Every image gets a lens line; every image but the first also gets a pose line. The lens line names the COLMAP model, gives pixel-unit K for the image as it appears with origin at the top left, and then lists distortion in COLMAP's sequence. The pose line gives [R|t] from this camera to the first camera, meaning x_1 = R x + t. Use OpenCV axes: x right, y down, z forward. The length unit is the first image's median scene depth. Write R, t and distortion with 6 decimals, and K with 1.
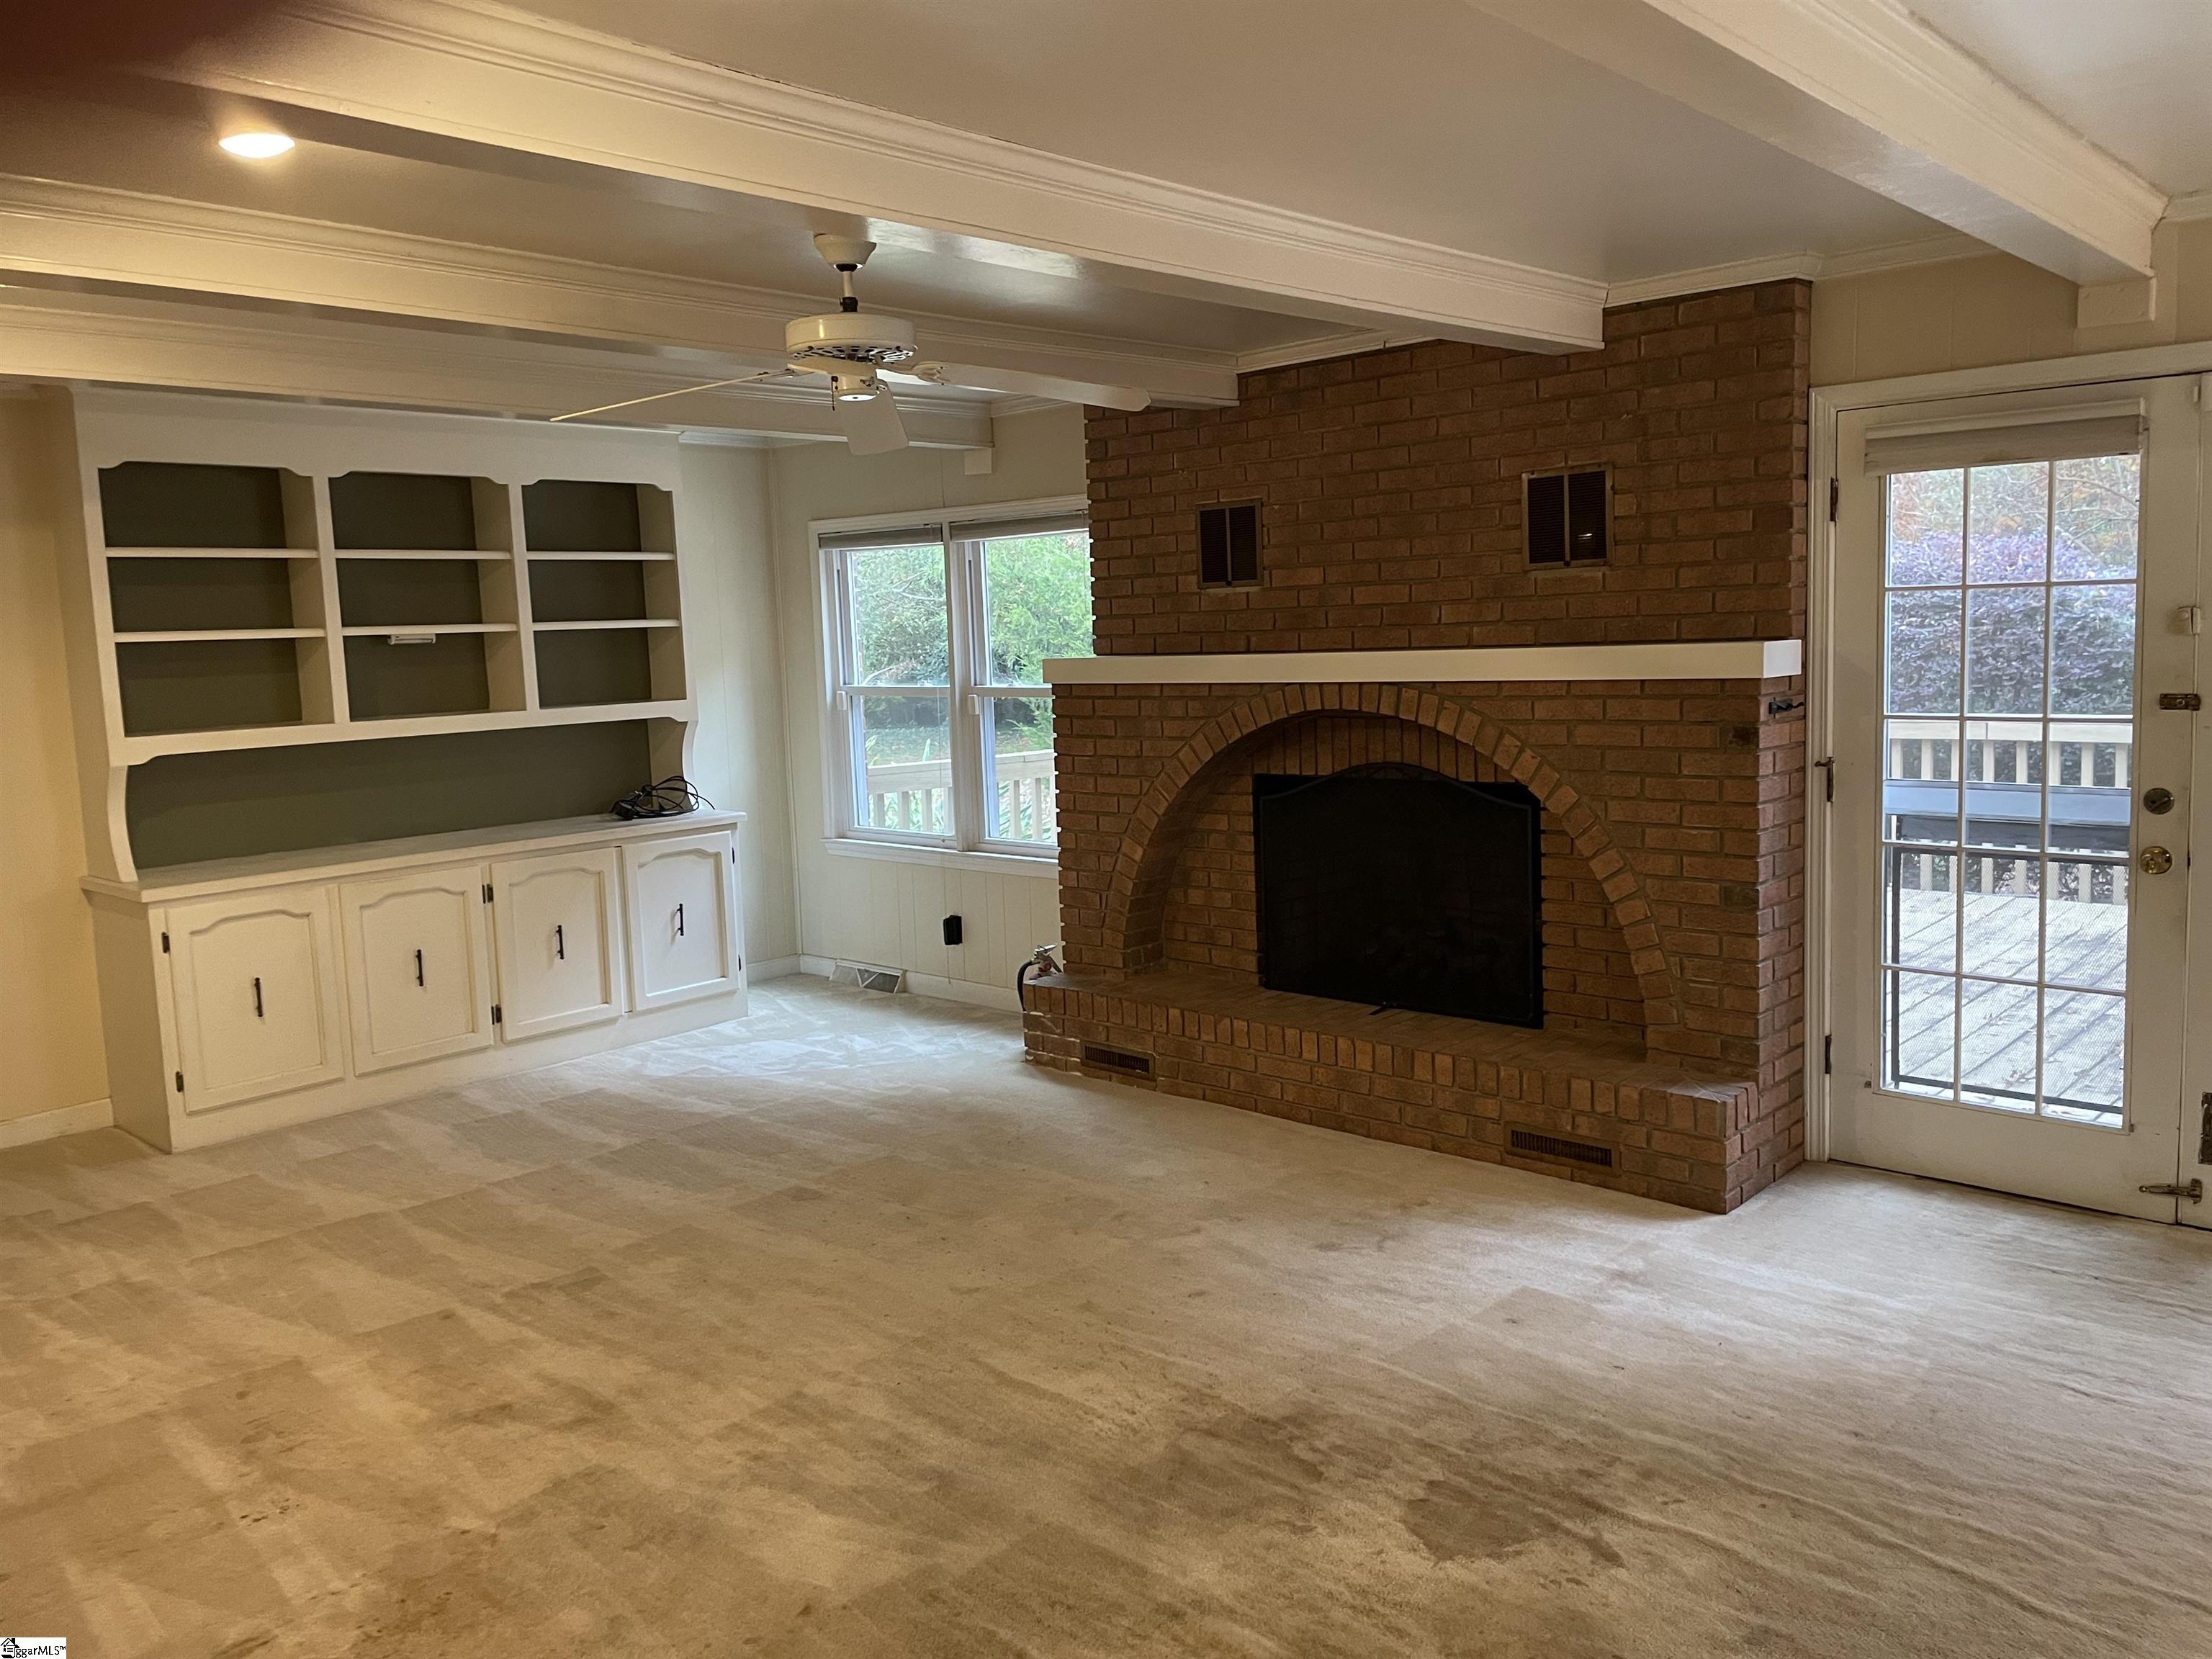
lens RADIAL K [[1696.5, 0, 1125.0], [0, 1696.5, 816.3], [0, 0, 1]] dist [0.102075, -0.134450]
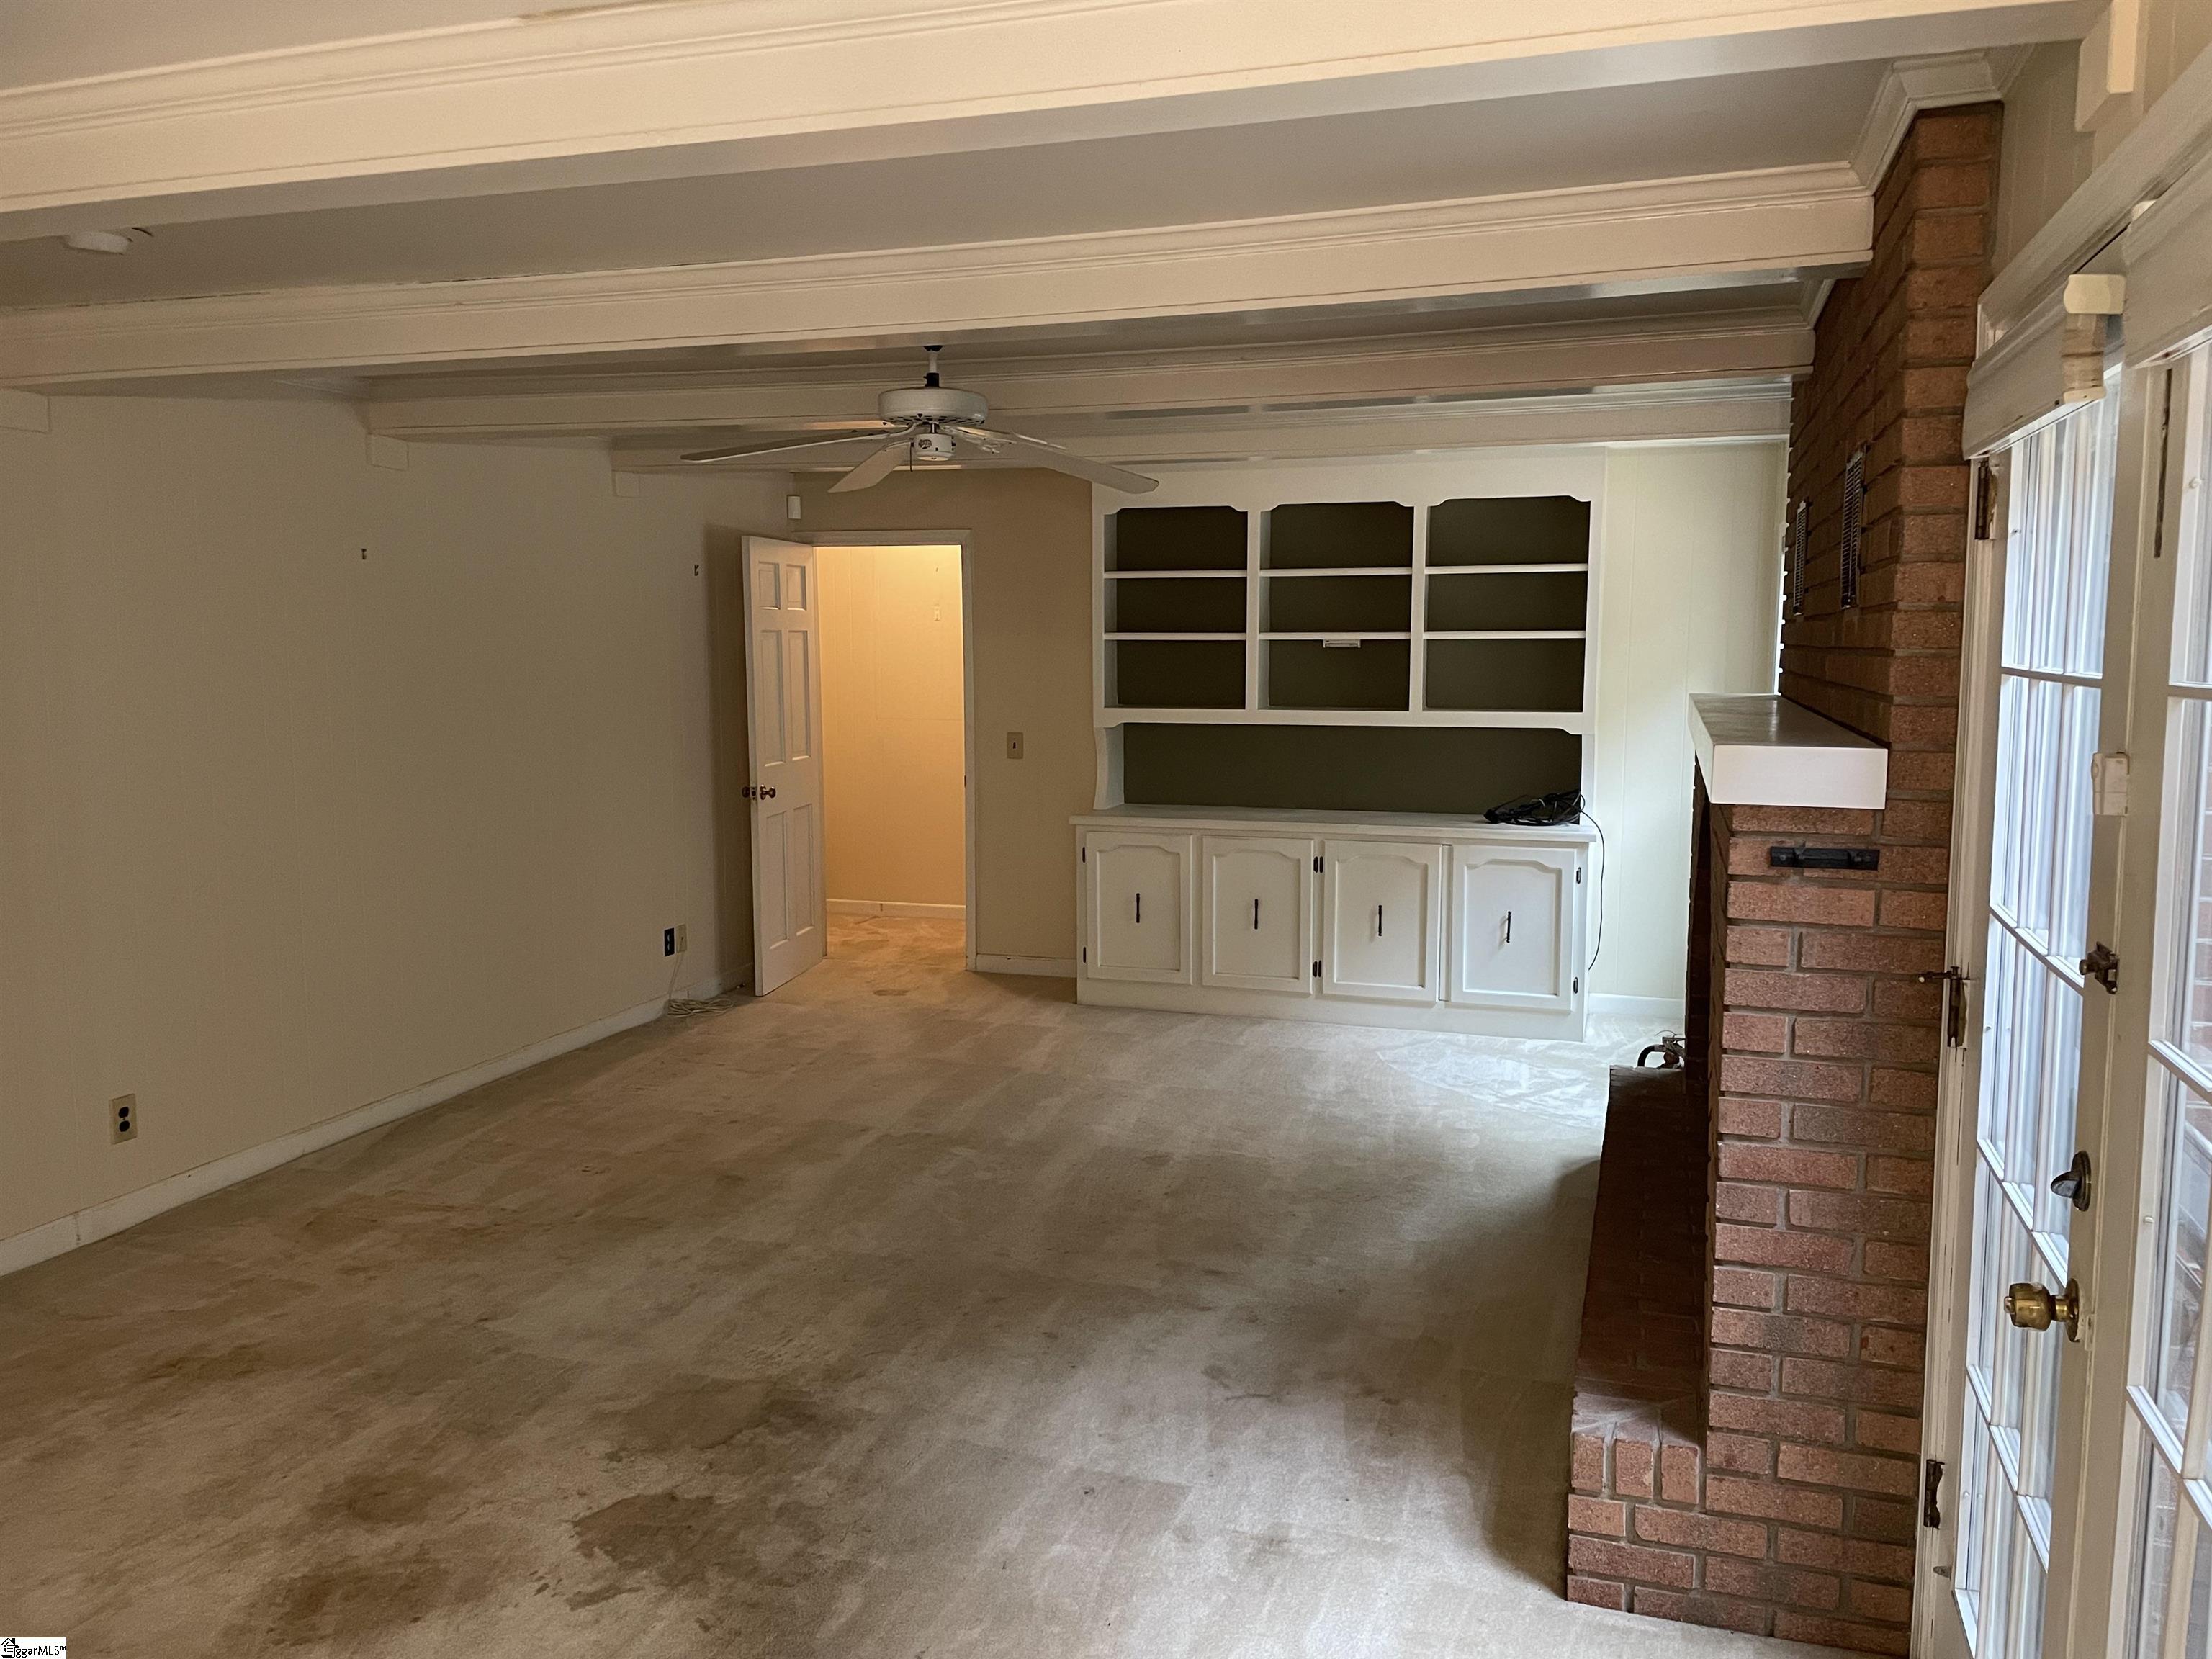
lens RADIAL K [[1696.5, 0, 1125.0], [0, 1696.5, 816.3], [0, 0, 1]] dist [0.102075, -0.134450]
pose [[0.395714, 0.131020, -0.908980, 0.681683], [-0.118408, 0.988789, 0.090976, -0.084493], [0.910709, 0.071630, 0.406791, 0.451637]]
